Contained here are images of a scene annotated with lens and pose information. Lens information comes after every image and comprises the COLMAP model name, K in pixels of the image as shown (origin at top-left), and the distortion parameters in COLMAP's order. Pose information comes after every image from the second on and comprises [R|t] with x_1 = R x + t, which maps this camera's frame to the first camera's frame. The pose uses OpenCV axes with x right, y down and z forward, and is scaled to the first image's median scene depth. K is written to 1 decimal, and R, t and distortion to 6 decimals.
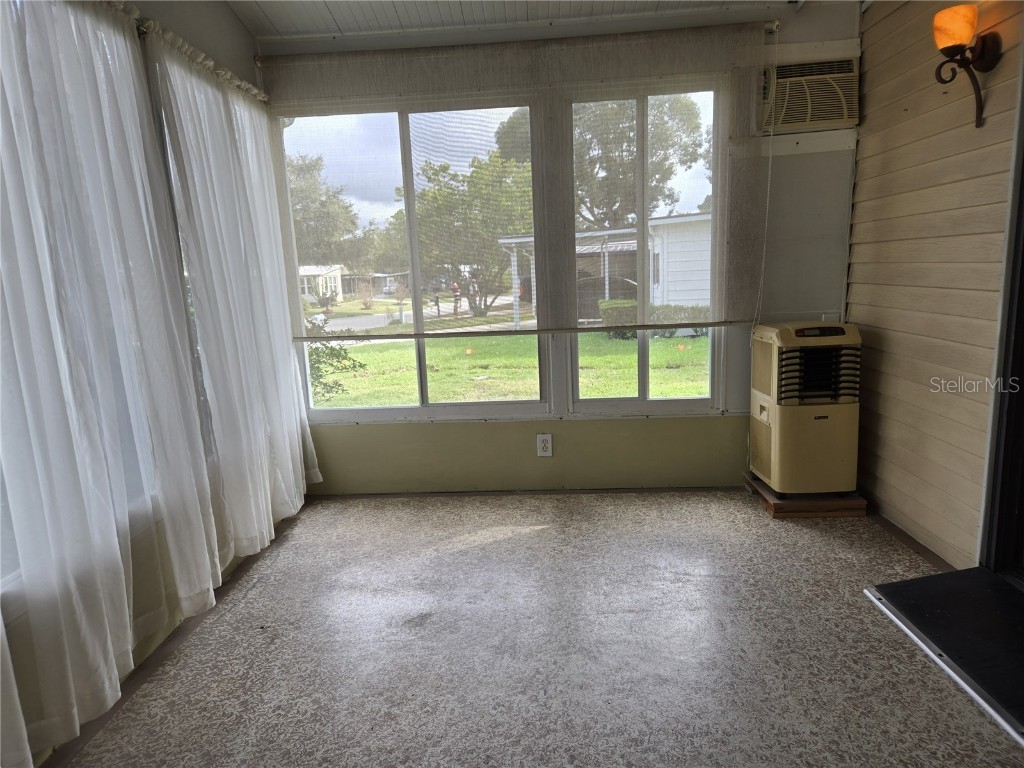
lens RADIAL K [[663.9, 0, 512.0], [0, 663.9, 387.7], [0, 0, 1]] dist [0.025224, -0.003746]
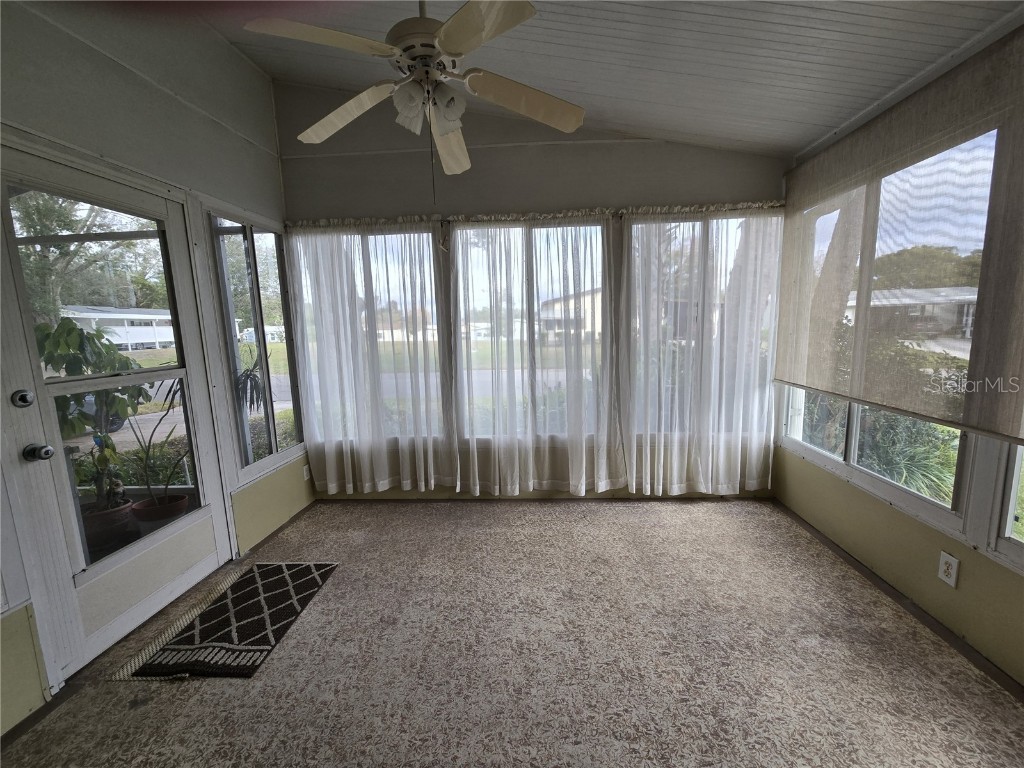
lens RADIAL K [[408.3, 0, 504.6], [0, 408.3, 384.7], [0, 0, 1]] dist [0.004398, 0.000349]
pose [[0.002039, 0.187234, -0.982313, 0.519276], [-0.146645, 0.971752, 0.184916, -0.146925], [0.989187, 0.143675, 0.029438, 0.476322]]
